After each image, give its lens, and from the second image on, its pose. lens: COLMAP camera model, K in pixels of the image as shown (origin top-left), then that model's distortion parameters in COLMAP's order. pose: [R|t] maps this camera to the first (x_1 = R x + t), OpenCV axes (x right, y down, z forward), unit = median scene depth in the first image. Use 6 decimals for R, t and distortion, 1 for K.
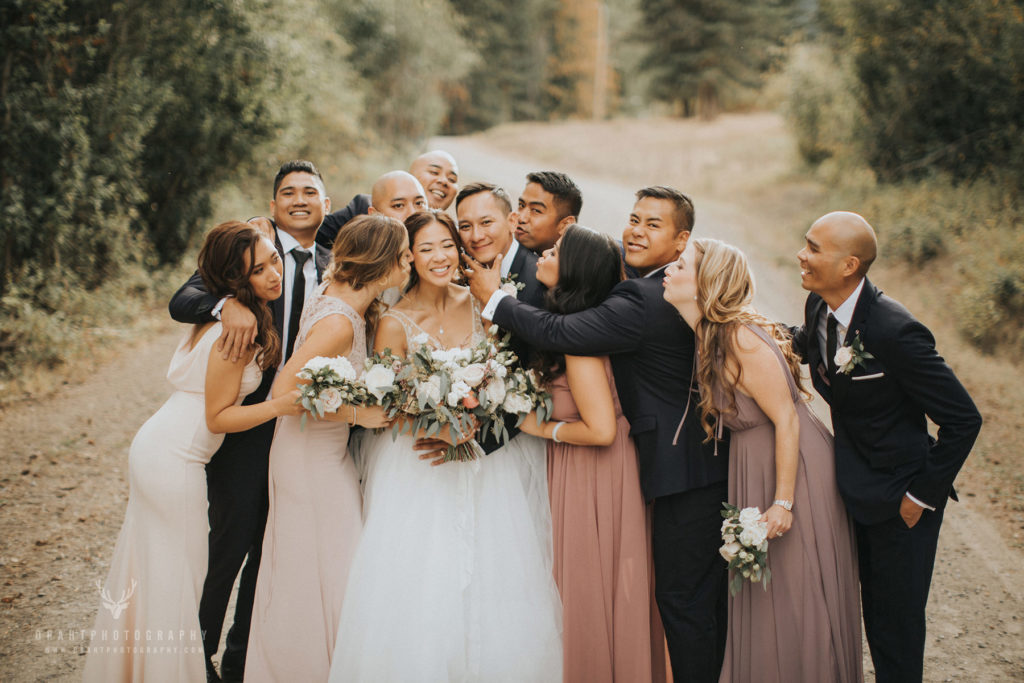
lens RADIAL K [[1657.1, 0, 512.0], [0, 1657.1, 341.5], [0, 0, 1]] dist [-0.145958, 0.156386]
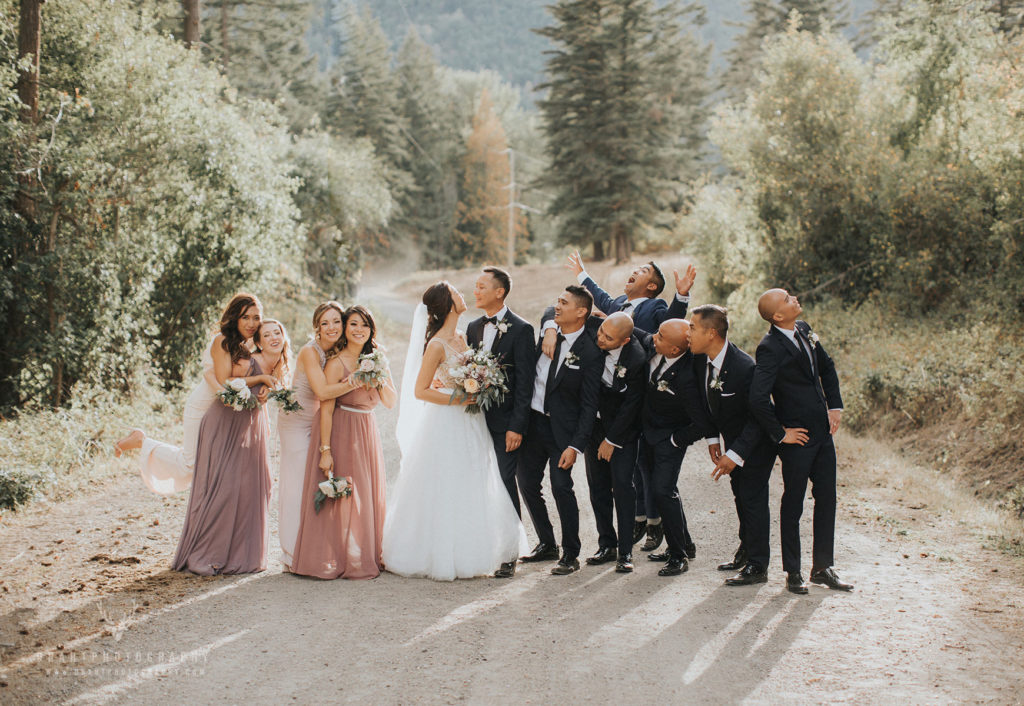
lens RADIAL K [[1736.4, 0, 547.6], [0, 1736.4, 367.1], [0, 0, 1]] dist [-0.148546, 0.175429]
pose [[0.996818, -0.029468, 0.074063, -0.029537], [0.034978, 0.996627, -0.074238, 0.033445], [-0.071626, 0.076592, 0.994486, -0.212917]]
